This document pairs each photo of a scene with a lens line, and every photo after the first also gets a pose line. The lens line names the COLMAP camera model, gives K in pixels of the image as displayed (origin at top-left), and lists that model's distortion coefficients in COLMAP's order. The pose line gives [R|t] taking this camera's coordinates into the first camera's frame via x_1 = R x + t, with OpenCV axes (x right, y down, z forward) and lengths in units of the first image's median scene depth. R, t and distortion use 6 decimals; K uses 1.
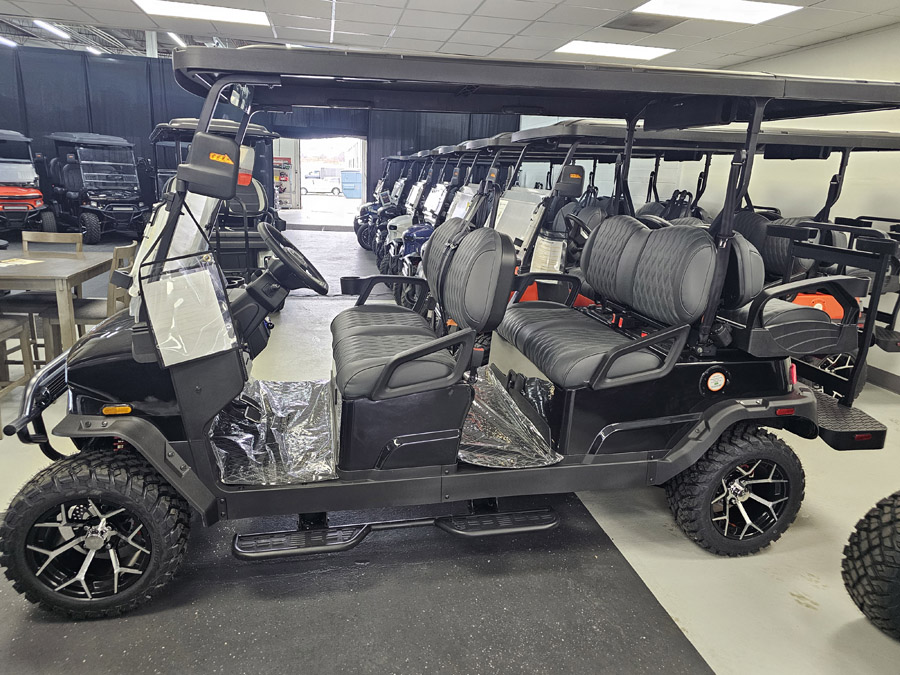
lens RADIAL K [[607.8, 0, 450.0], [0, 607.8, 337.5], [0, 0, 1]] dist [0.025187, -0.033329]
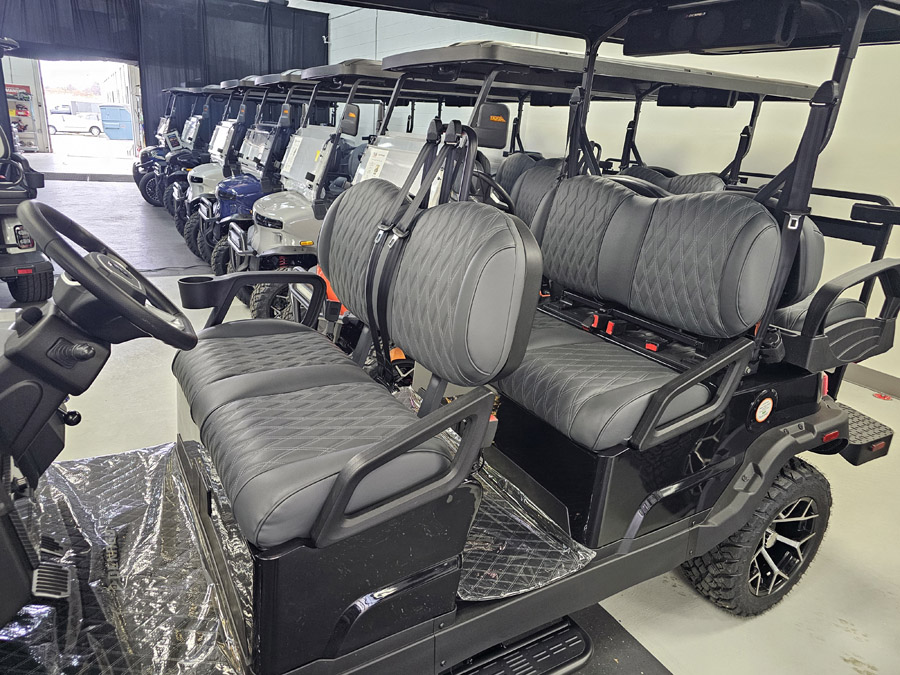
lens RADIAL K [[607.8, 0, 450.0], [0, 607.8, 337.5], [0, 0, 1]] dist [0.025187, -0.033329]
pose [[0.946345, -0.081404, 0.312739, -0.086426], [0.055011, 0.994208, 0.092324, -0.060527], [-0.318443, -0.070166, 0.945342, 0.249595]]
